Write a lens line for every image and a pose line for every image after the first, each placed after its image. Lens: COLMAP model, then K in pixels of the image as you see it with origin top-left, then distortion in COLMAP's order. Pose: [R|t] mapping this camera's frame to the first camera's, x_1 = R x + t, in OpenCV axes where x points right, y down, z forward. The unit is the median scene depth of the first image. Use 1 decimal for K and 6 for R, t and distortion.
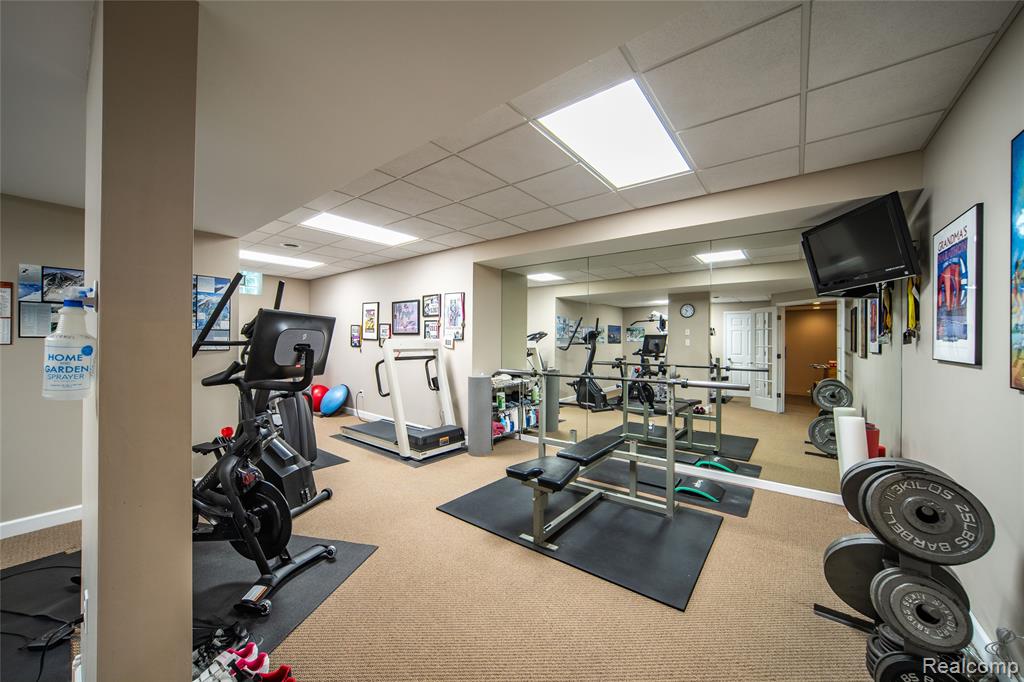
lens RADIAL K [[375.3, 0, 496.6], [0, 375.3, 340.6], [0, 0, 1]] dist [-0.007721, 0.000659]
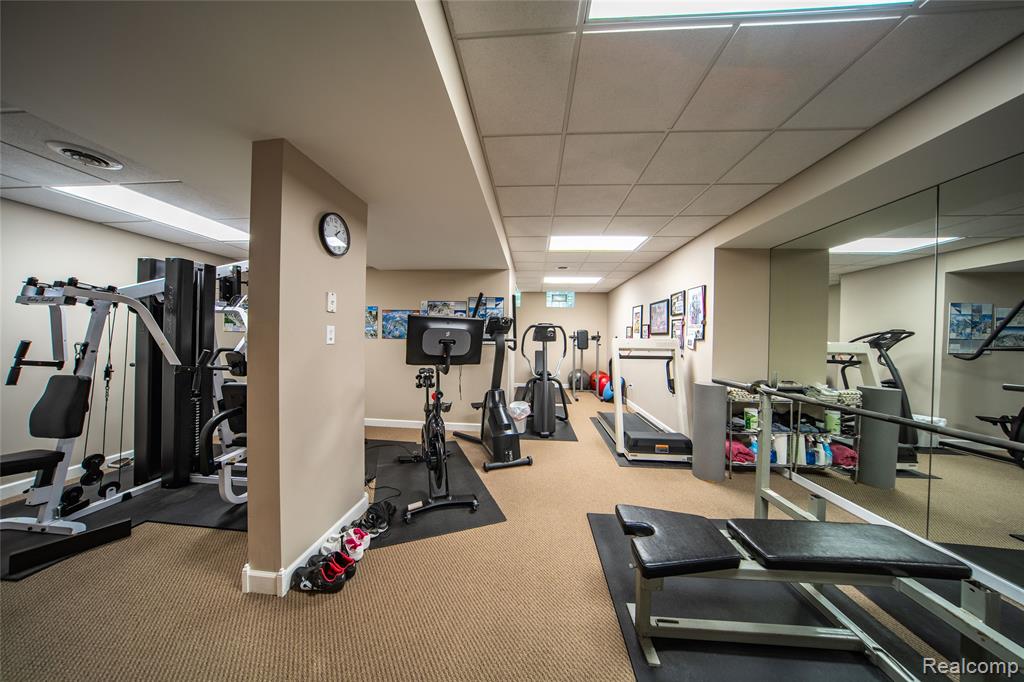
lens RADIAL K [[294.3, 0, 519.5], [0, 294.3, 340.4], [0, 0, 1]] dist [-0.000376, 0.000139]
pose [[0.596494, 0.008849, -0.802569, 0.202913], [-0.011416, 0.999932, 0.002540, 0.002518], [0.802536, 0.007647, 0.596554, 0.248055]]
